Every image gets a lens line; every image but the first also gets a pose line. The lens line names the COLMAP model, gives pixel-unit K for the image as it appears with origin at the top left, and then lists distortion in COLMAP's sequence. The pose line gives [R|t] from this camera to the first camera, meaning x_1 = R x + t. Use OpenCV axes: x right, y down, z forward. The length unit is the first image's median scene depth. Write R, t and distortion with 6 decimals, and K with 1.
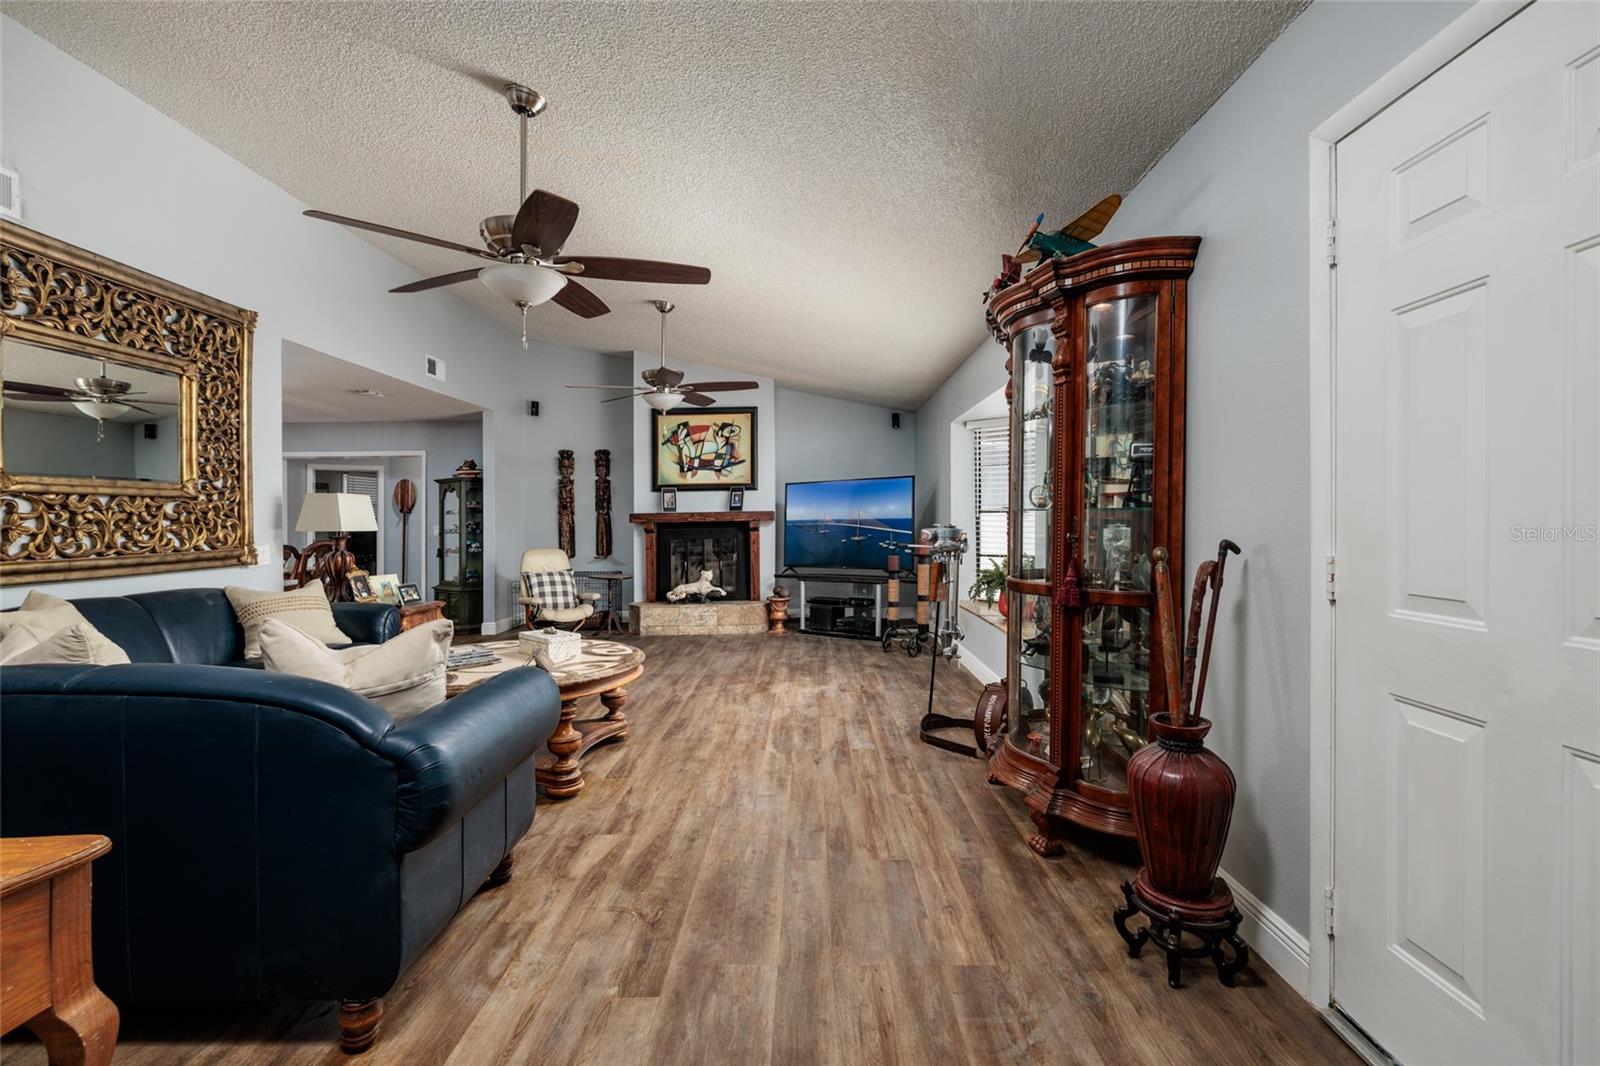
lens RADIAL K [[716.2, 0, 791.9], [0, 716.2, 523.1], [0, 0, 1]] dist [-0.004998, 0.000225]
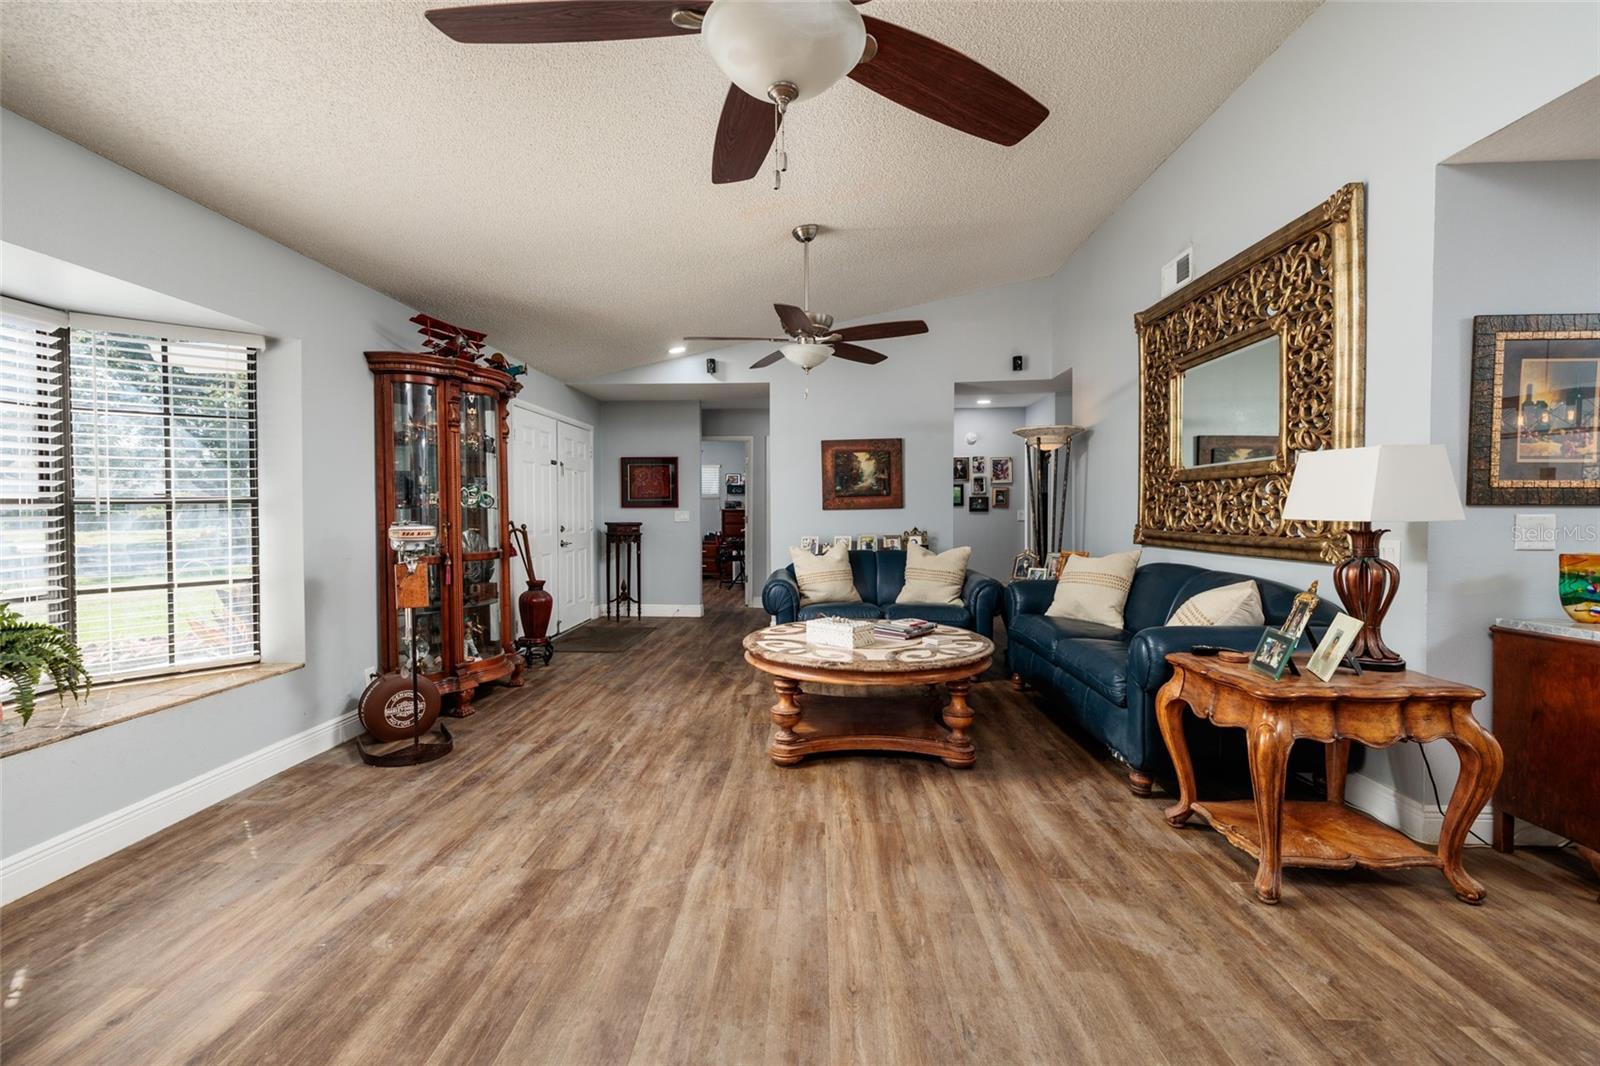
lens RADIAL K [[688.2, 0, 796.8], [0, 688.2, 523.1], [0, 0, 1]] dist [0.001108, -0.000301]
pose [[-0.999803, 0.017821, 0.008702, -0.290425], [0.018006, 0.999604, 0.021636, -0.005050], [-0.008313, 0.021789, -0.999728, 1.943838]]
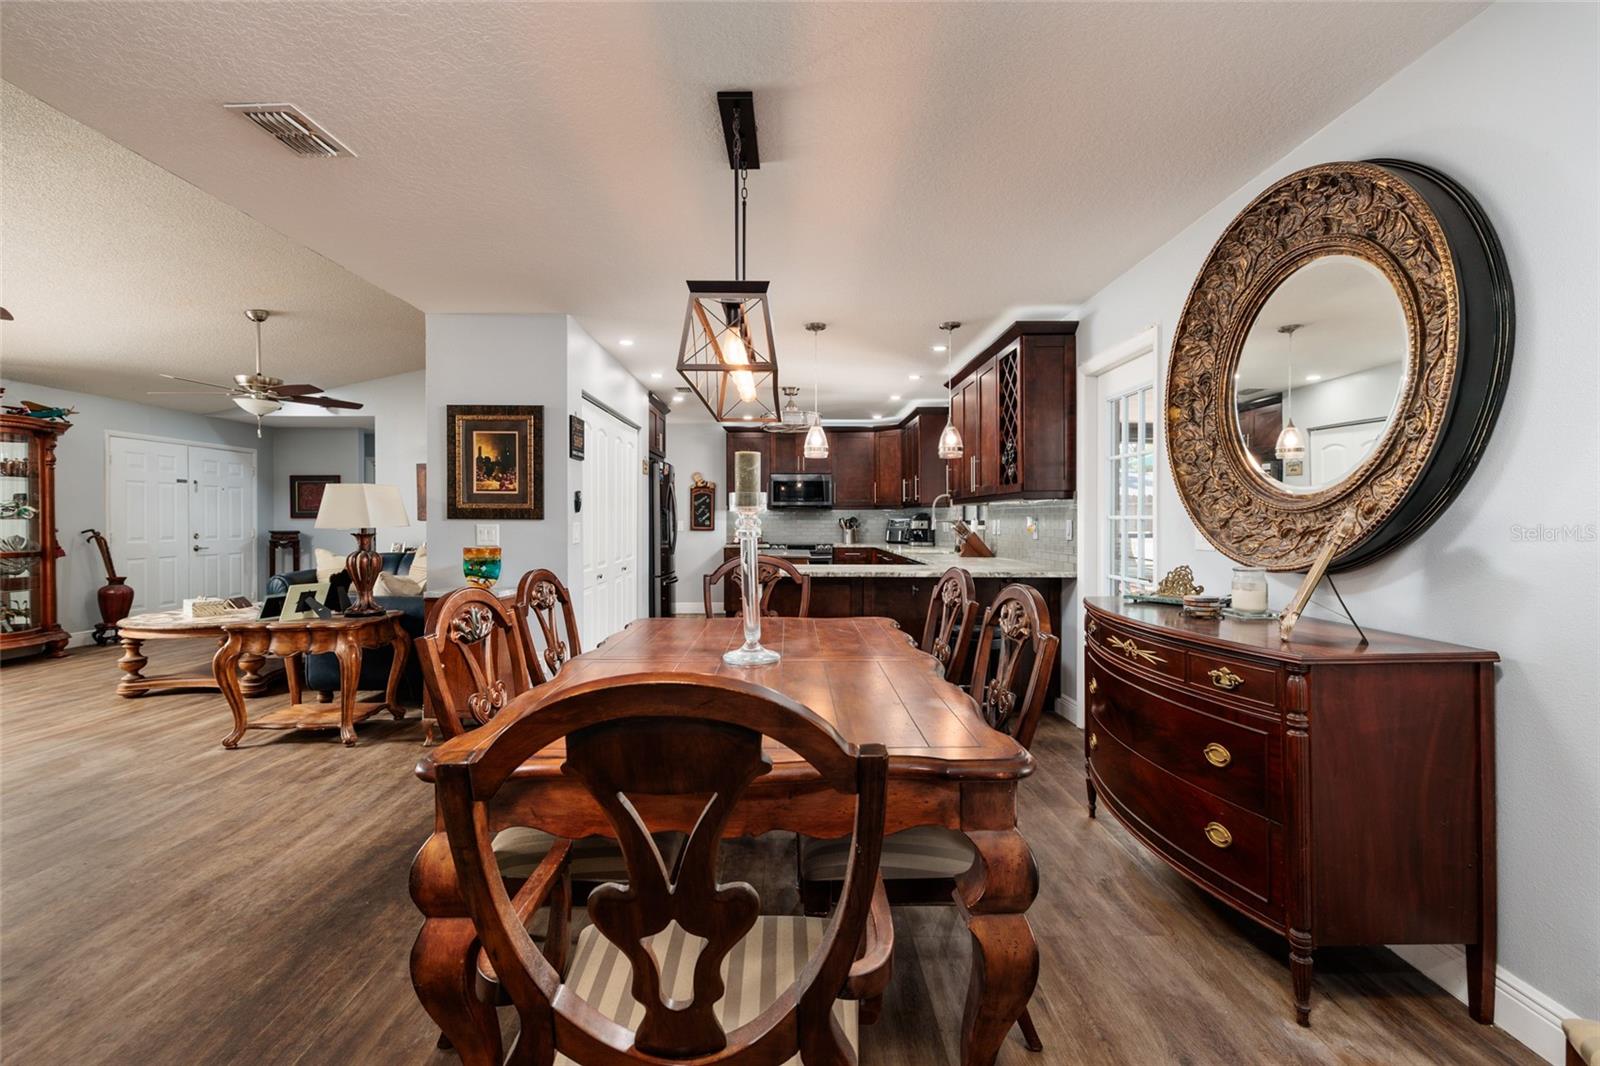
lens RADIAL K [[688.2, 0, 796.8], [0, 688.2, 523.1], [0, 0, 1]] dist [0.001108, -0.000301]
pose [[-0.998708, 0.017440, -0.047733, -1.538206], [0.017025, 0.999814, 0.009077, 0.011514], [0.047882, 0.008253, -0.998819, 2.438116]]
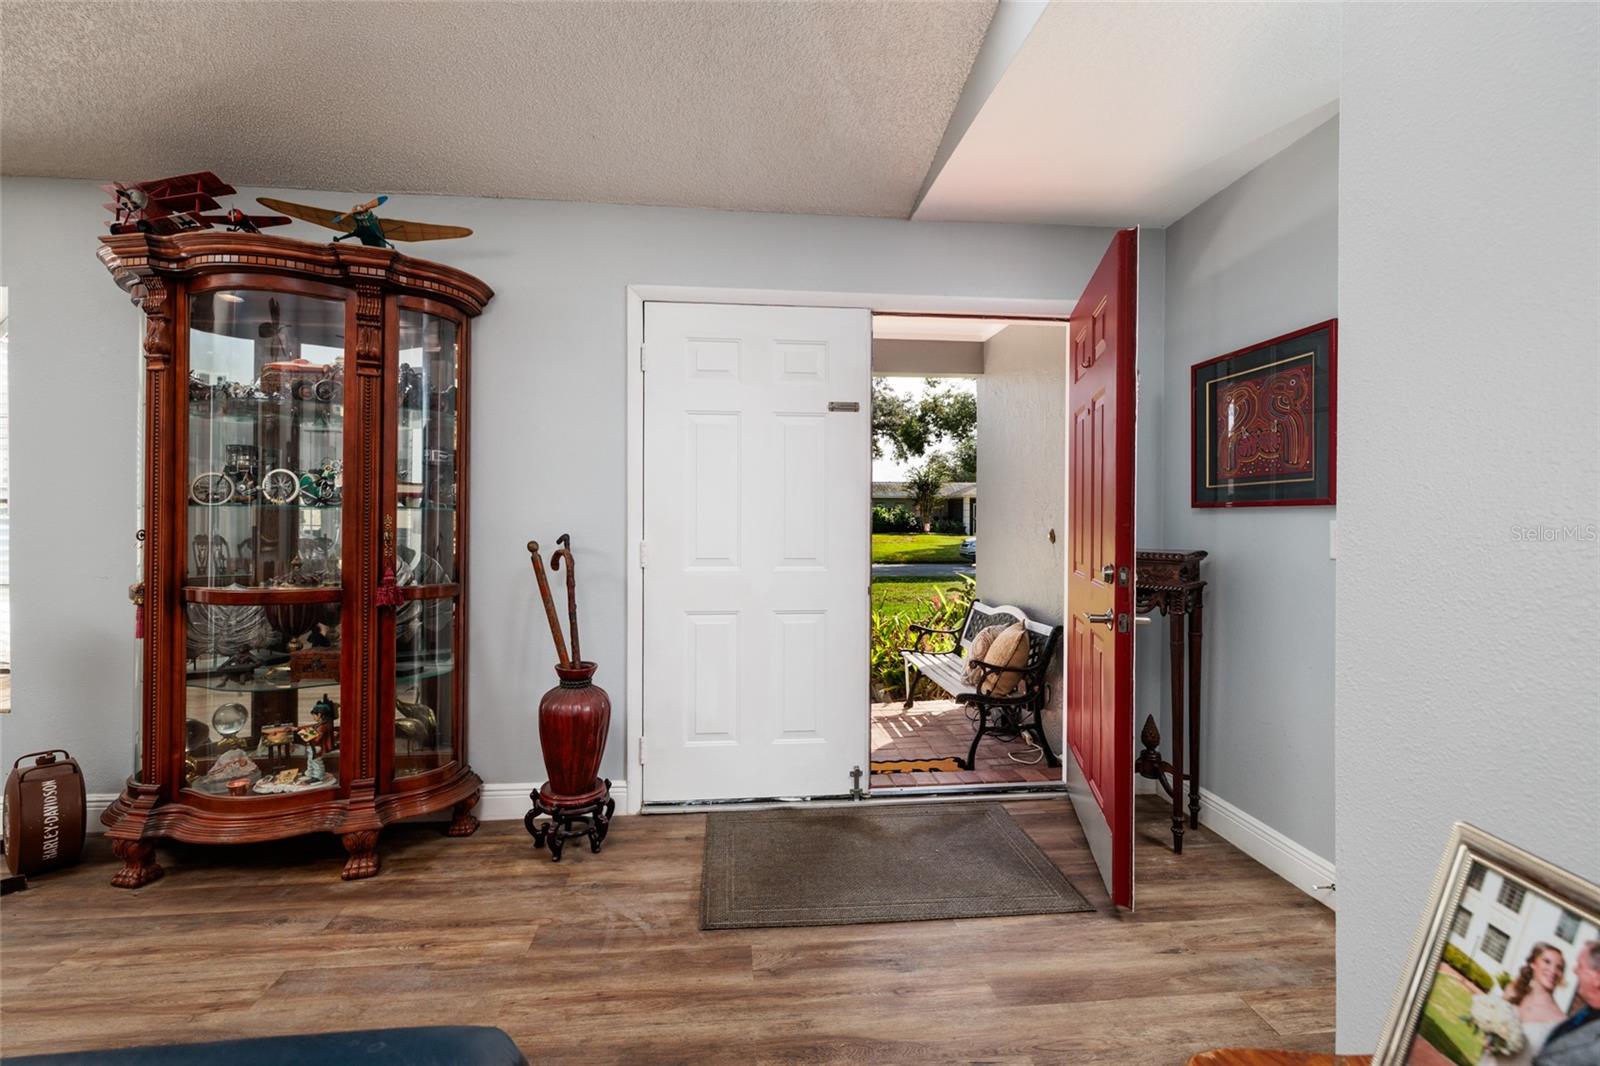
lens RADIAL K [[688.2, 0, 796.8], [0, 688.2, 523.1], [0, 0, 1]] dist [0.001108, -0.000301]
pose [[-0.114589, -0.008188, 0.993379, -0.390646], [-0.002727, 0.999965, 0.007928, -0.004939], [-0.993409, -0.001801, -0.114608, 0.350542]]
